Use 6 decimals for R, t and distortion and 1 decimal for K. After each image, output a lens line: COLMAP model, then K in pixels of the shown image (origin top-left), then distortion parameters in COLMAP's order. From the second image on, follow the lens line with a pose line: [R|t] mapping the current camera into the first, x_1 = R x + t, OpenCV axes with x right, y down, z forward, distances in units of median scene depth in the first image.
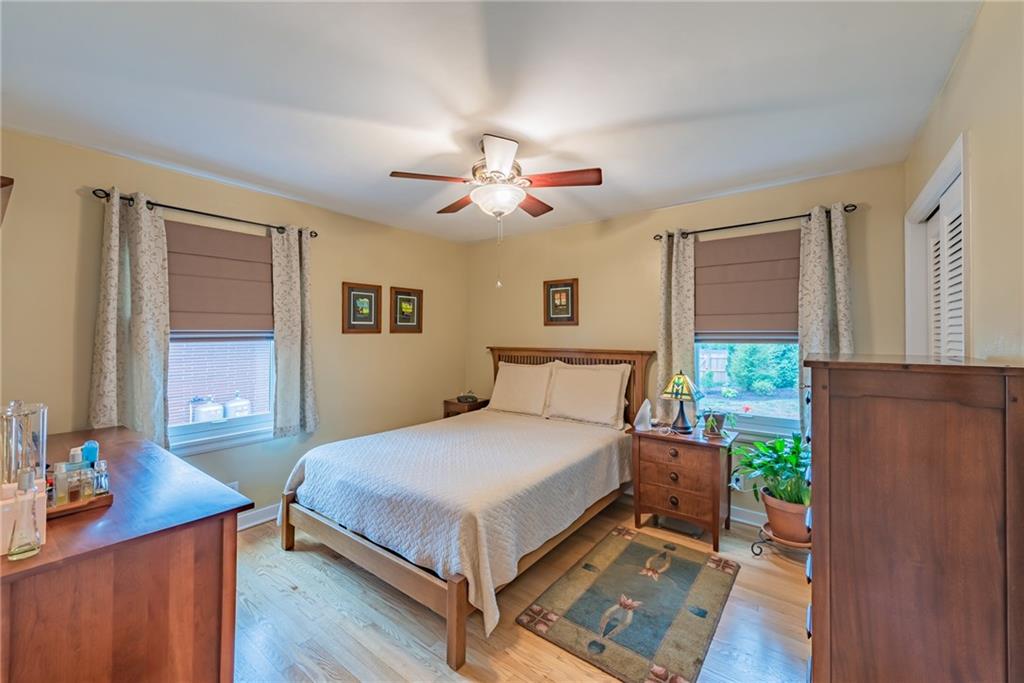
lens RADIAL K [[406.9, 0, 513.8], [0, 406.9, 334.7], [0, 0, 1]] dist [0.009029, -0.001427]
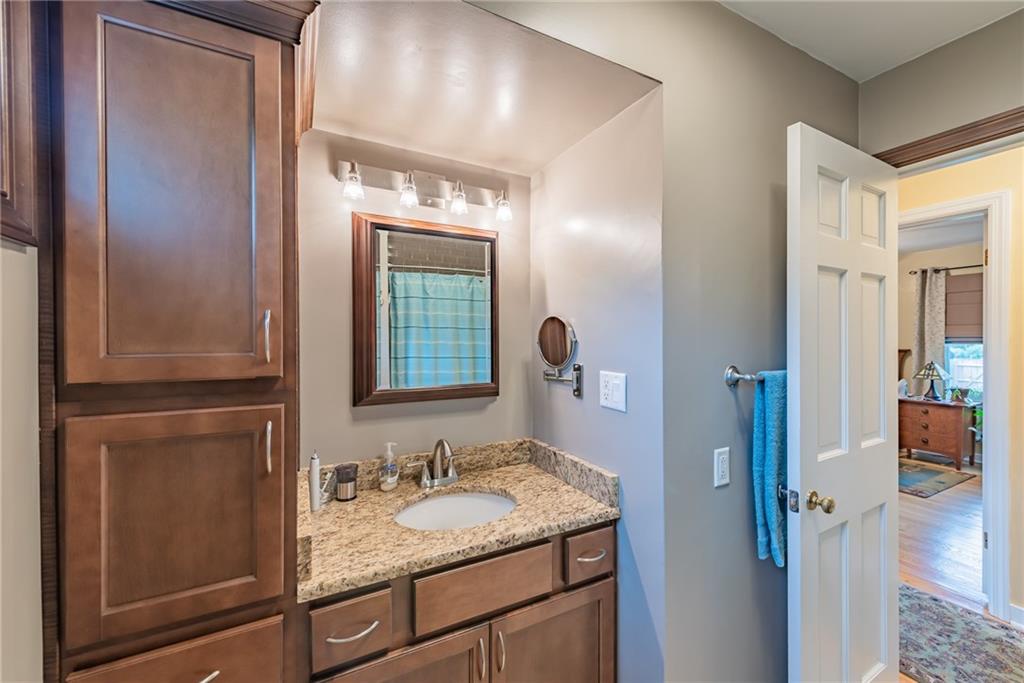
lens RADIAL K [[406.9, 0, 510.4], [0, 406.9, 342.2], [0, 0, 1]] dist [0.009029, -0.001427]
pose [[0.908035, 0.003827, -0.418877, -0.372549], [-0.000209, 0.999962, 0.008682, 0.001442], [0.418894, -0.007796, 0.908002, -1.030147]]
